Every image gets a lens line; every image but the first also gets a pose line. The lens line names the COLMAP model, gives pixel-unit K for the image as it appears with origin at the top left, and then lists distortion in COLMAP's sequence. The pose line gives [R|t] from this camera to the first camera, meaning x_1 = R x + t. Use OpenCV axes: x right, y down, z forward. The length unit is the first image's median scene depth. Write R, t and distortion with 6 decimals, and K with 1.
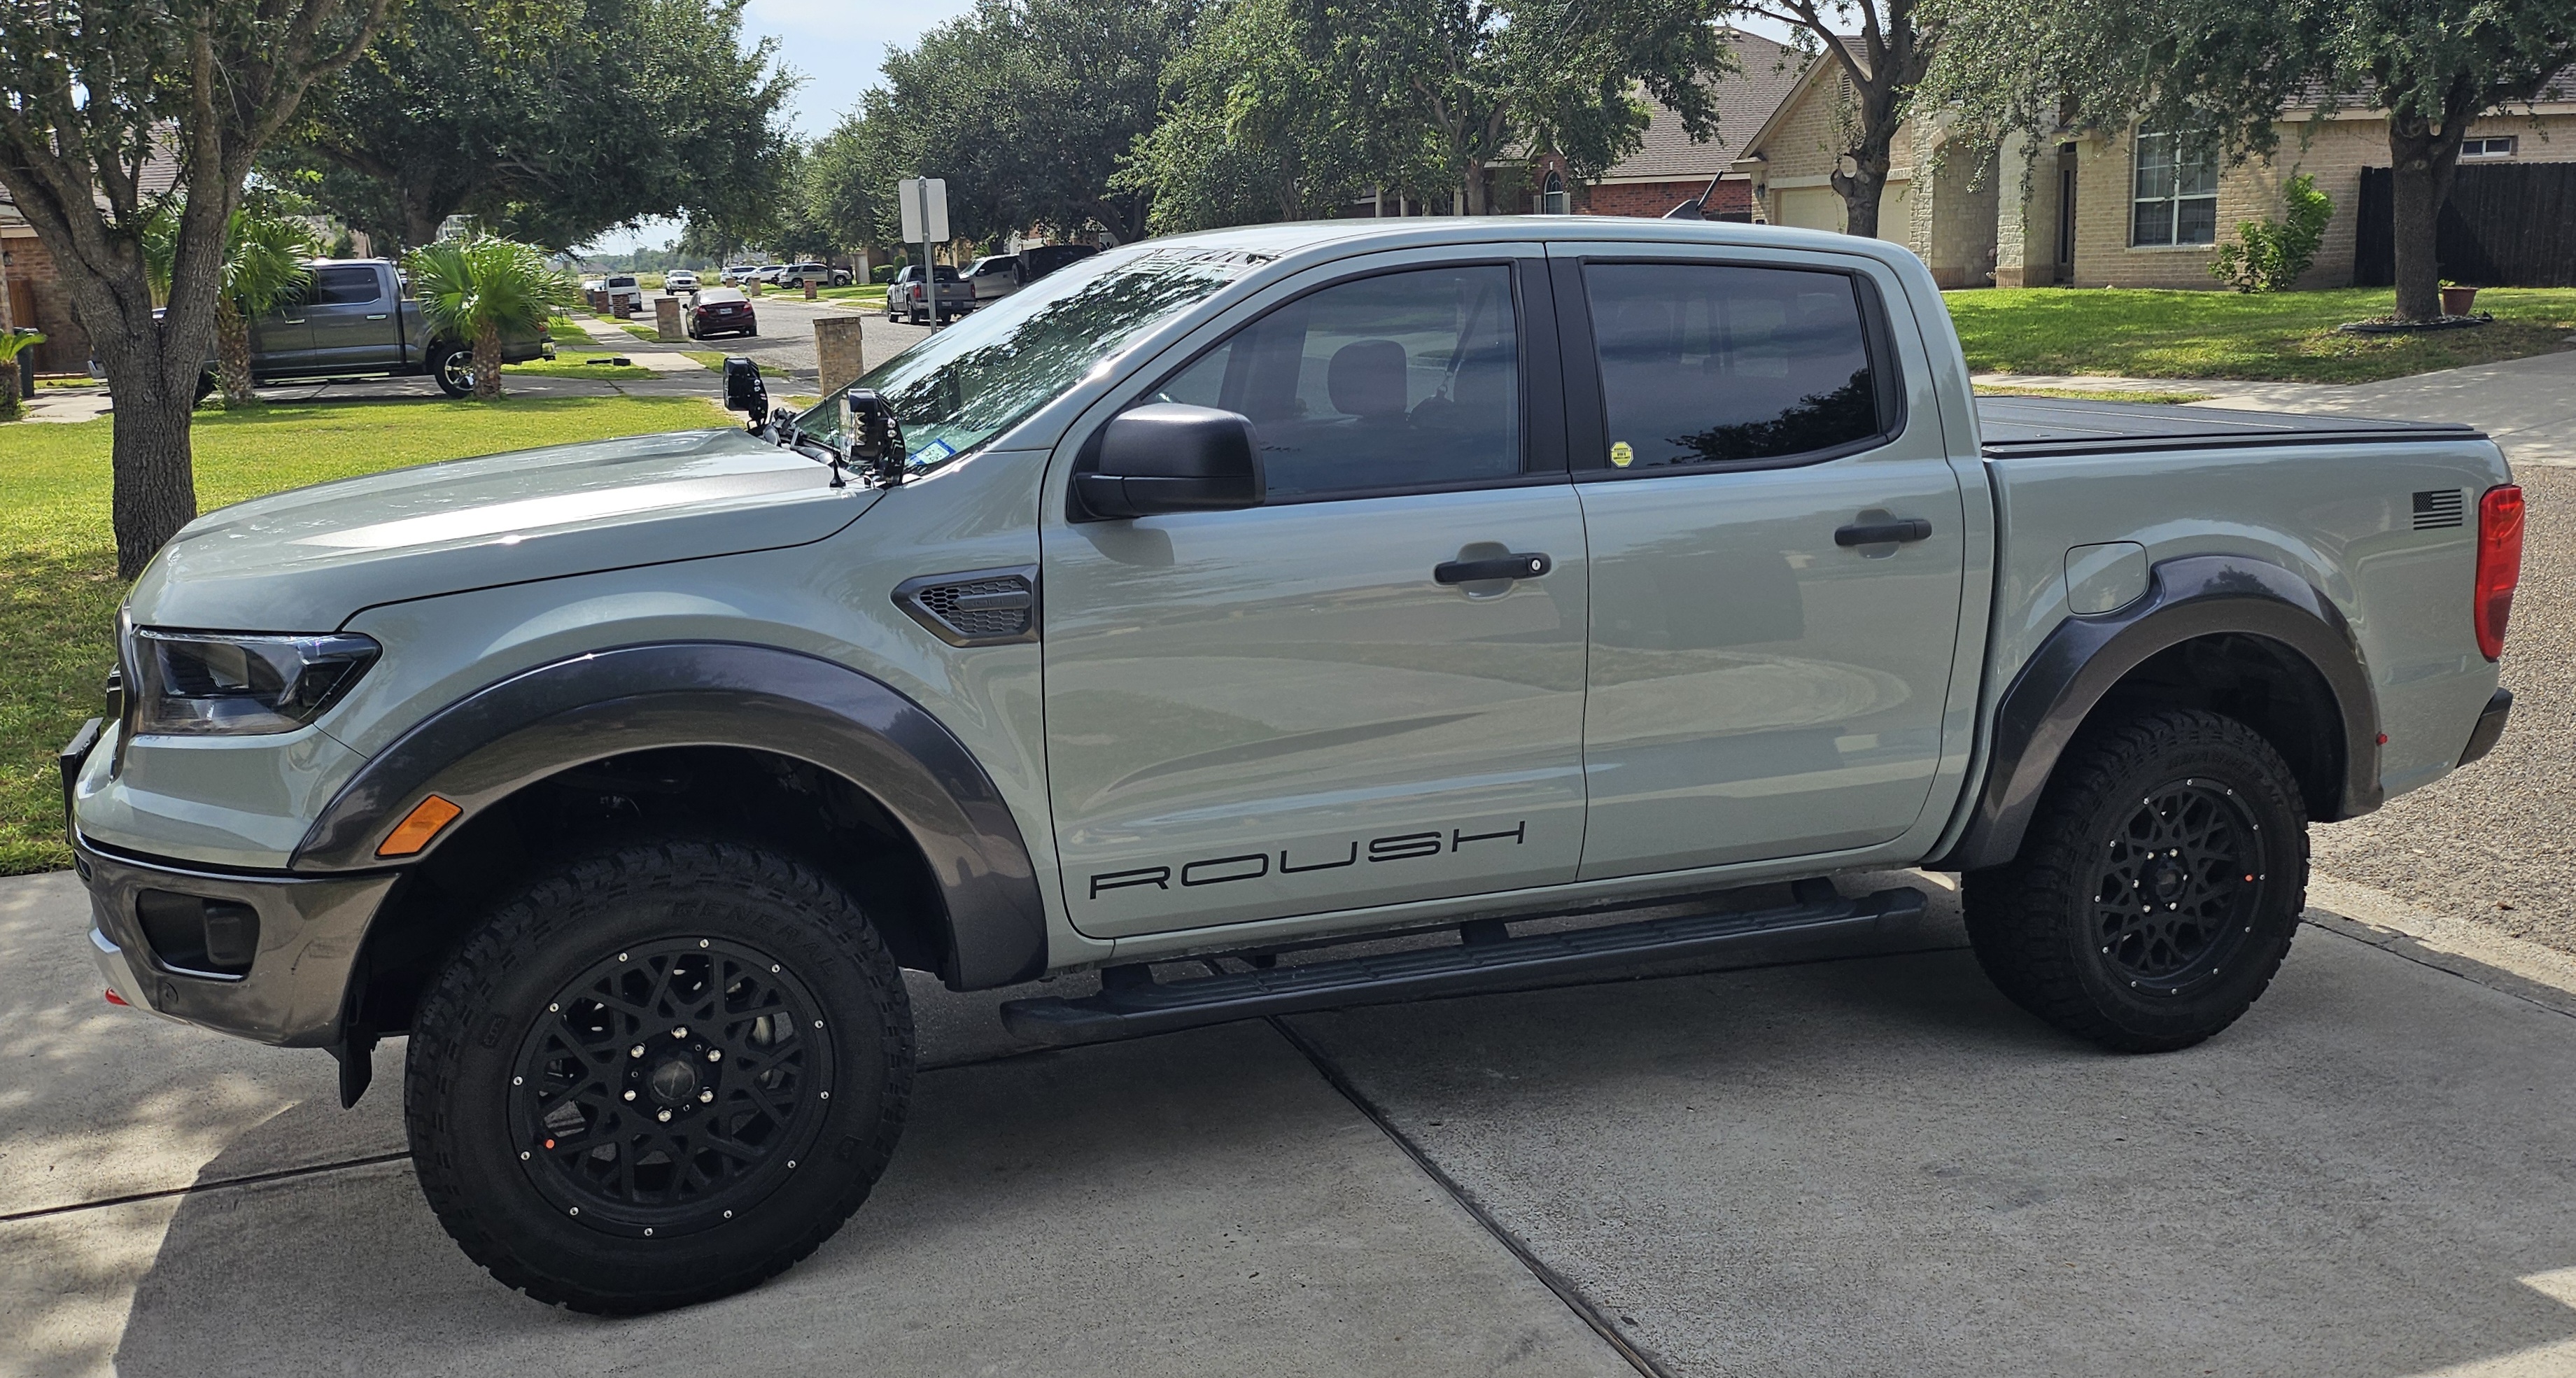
lens RADIAL K [[2204.5, 0, 1288.0], [0, 2204.5, 689.0], [0, 0, 1]] dist [0.083980, -0.120473]
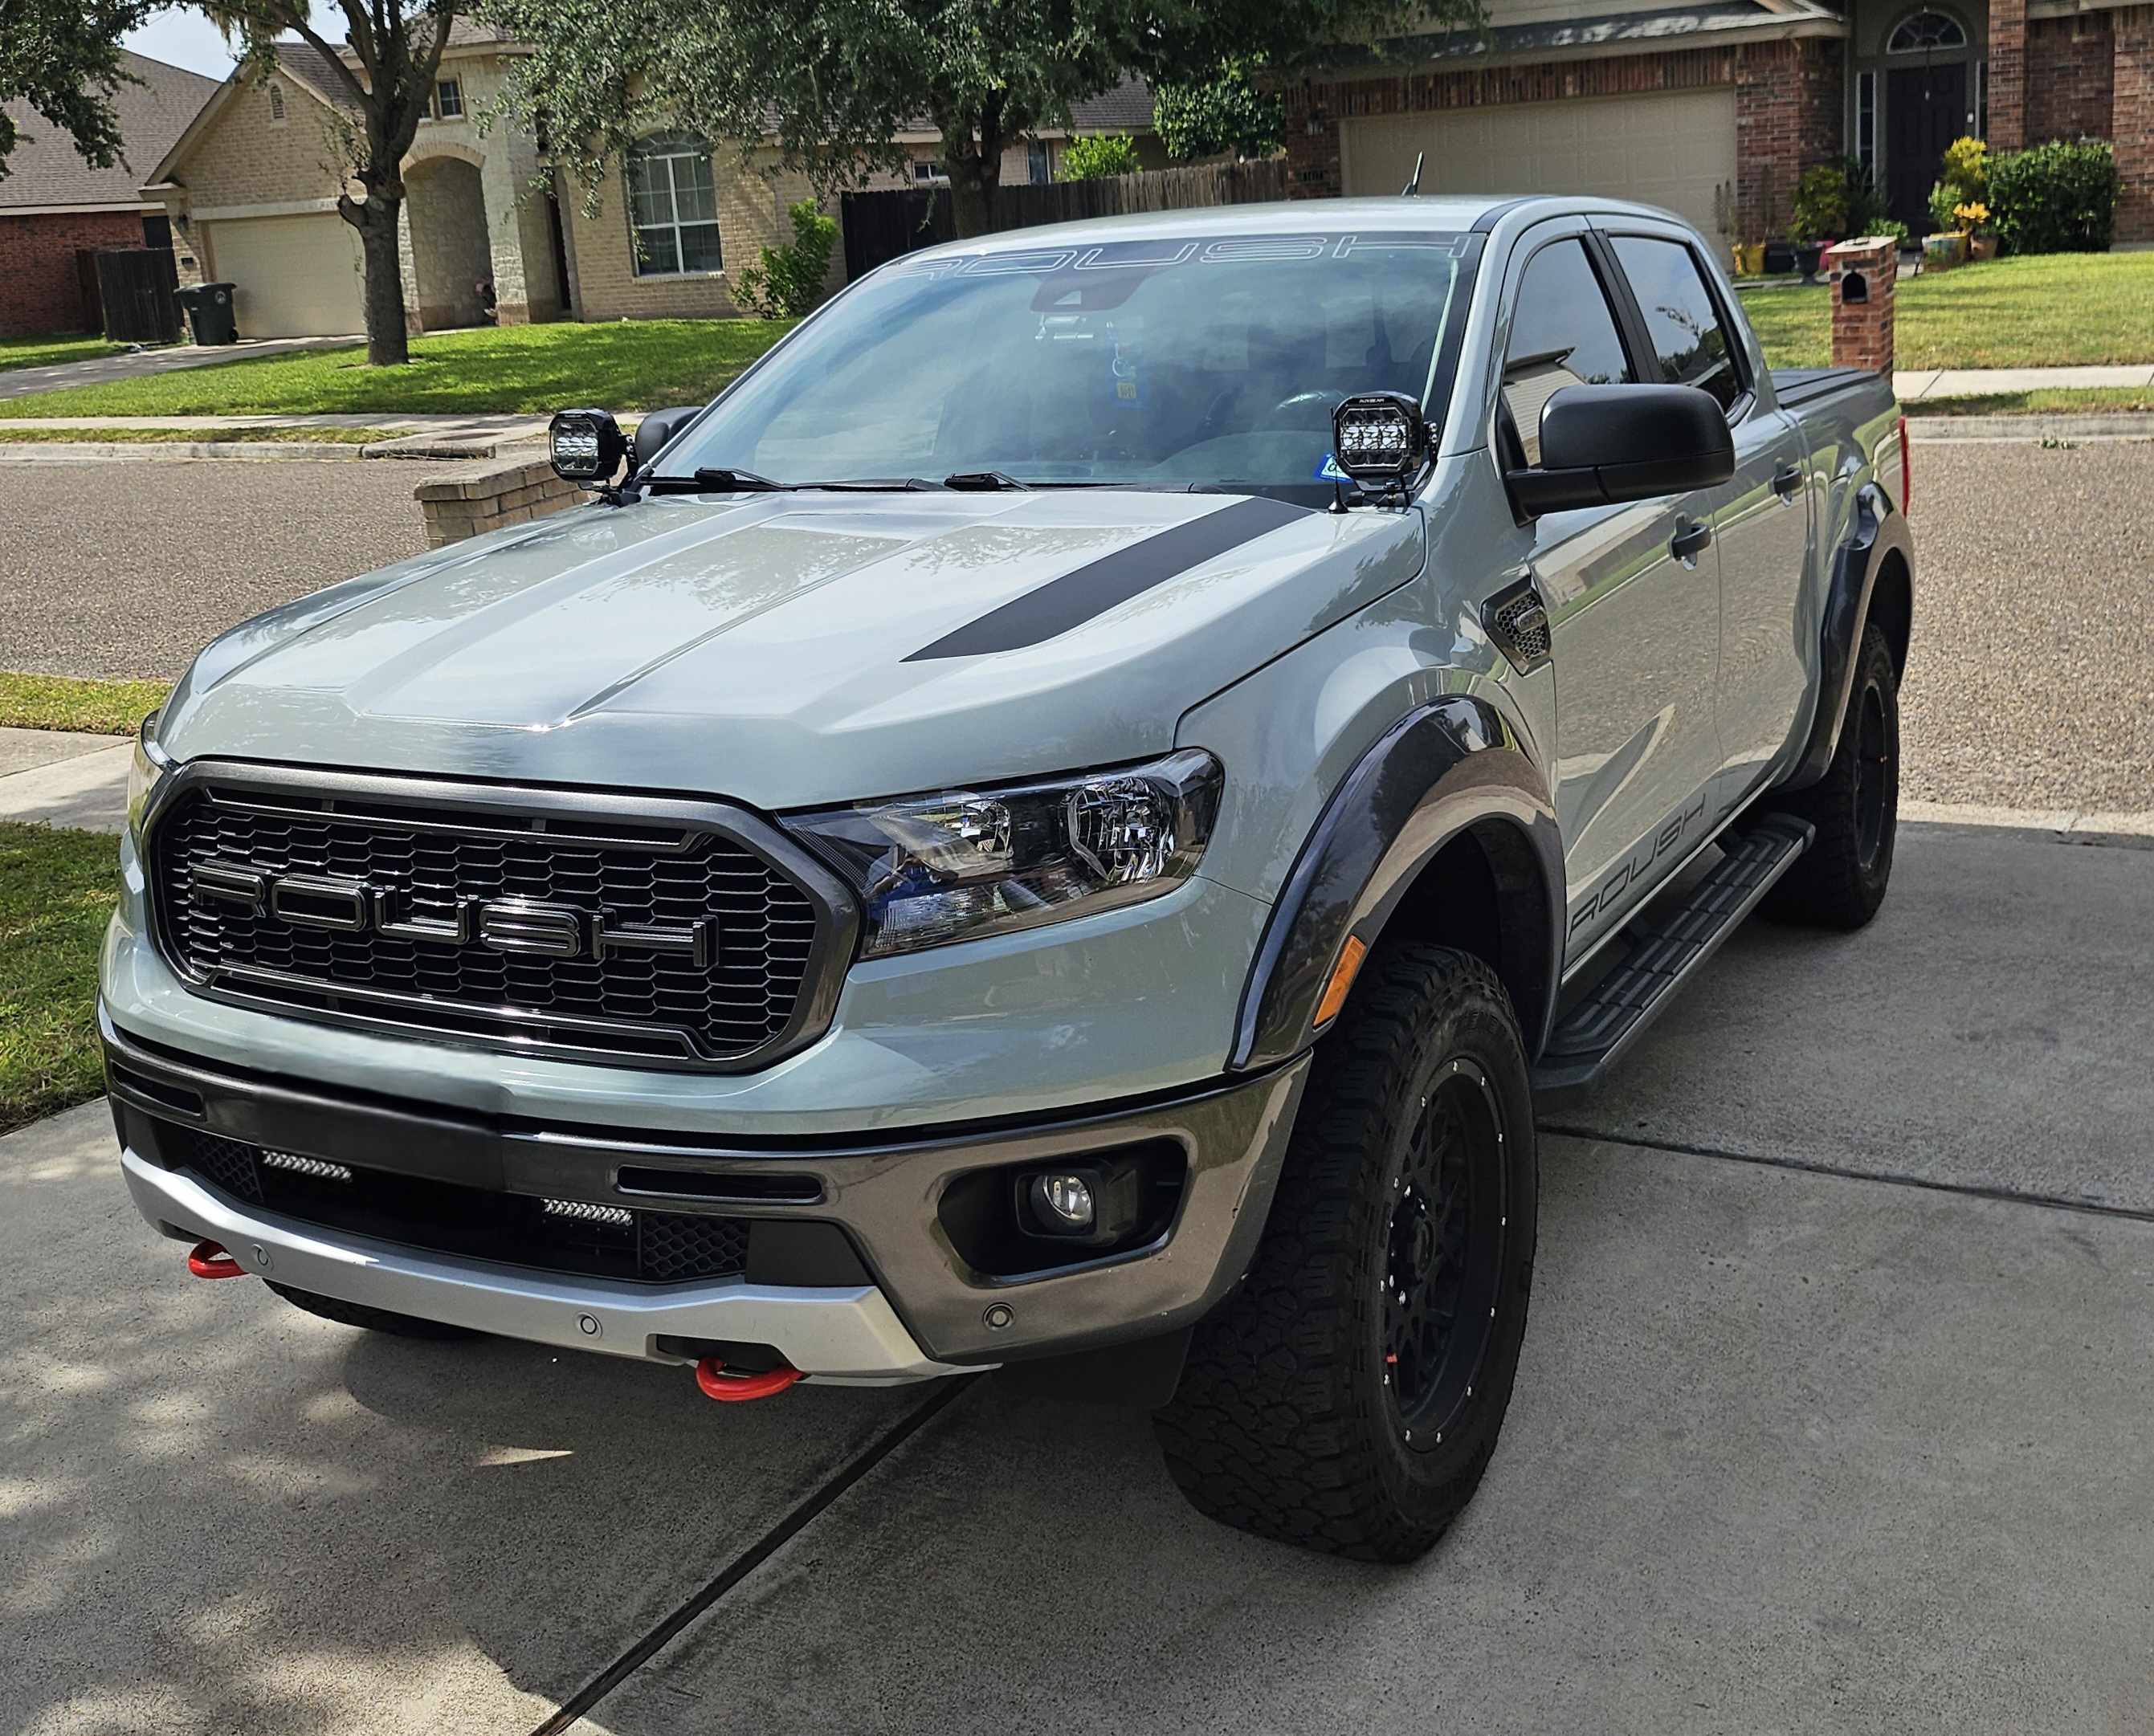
lens RADIAL K [[2431.6, 0, 1077.0], [0, 2431.6, 868.0], [0, 0, 1]] dist [0.020999, -0.009435]
pose [[0.731611, -0.189142, 0.654958, -0.227671], [0.168460, 0.981105, 0.095152, -0.016699], [-0.660580, 0.040720, 0.749650, 0.101381]]
